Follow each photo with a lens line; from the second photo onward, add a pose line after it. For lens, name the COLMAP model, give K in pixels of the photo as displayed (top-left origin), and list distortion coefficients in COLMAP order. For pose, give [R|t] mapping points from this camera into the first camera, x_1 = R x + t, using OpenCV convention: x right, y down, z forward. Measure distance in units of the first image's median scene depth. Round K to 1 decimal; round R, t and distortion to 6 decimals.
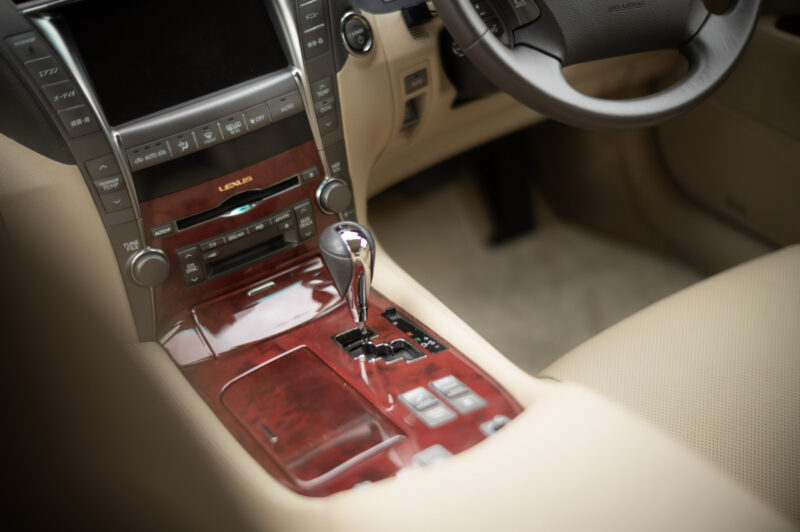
lens RADIAL K [[1190.8, 0, 400.6], [0, 1190.8, 261.5], [0, 0, 1]] dist [-0.074376, 0.000000]
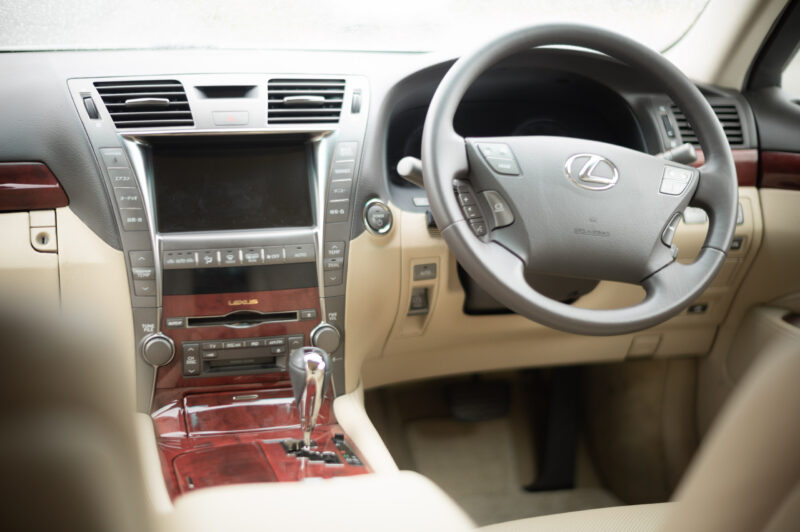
lens RADIAL K [[1190.8, 0, 396.3], [0, 1190.8, 268.9], [0, 0, 1]] dist [-0.074376, 0.000000]
pose [[0.952430, 0.198546, -0.231206, 0.288476], [-0.256430, 0.932061, -0.255941, 0.175539], [0.164682, 0.303055, 0.938636, -0.143101]]
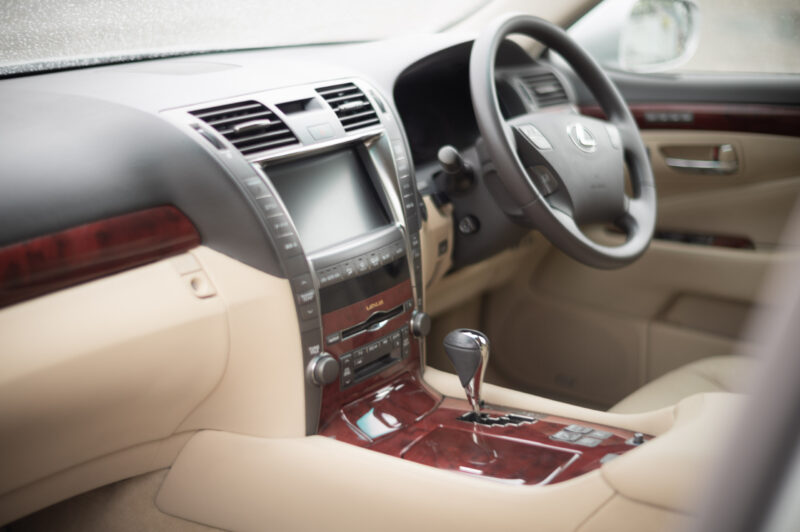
lens RADIAL K [[1190.8, 0, 401.0], [0, 1190.8, 265.0], [0, 0, 1]] dist [-0.074376, 0.000000]
pose [[0.906134, 0.002117, 0.422986, -0.649043], [0.125256, 0.953796, -0.273101, 0.245025], [-0.404020, 0.300448, 0.864002, -0.133887]]
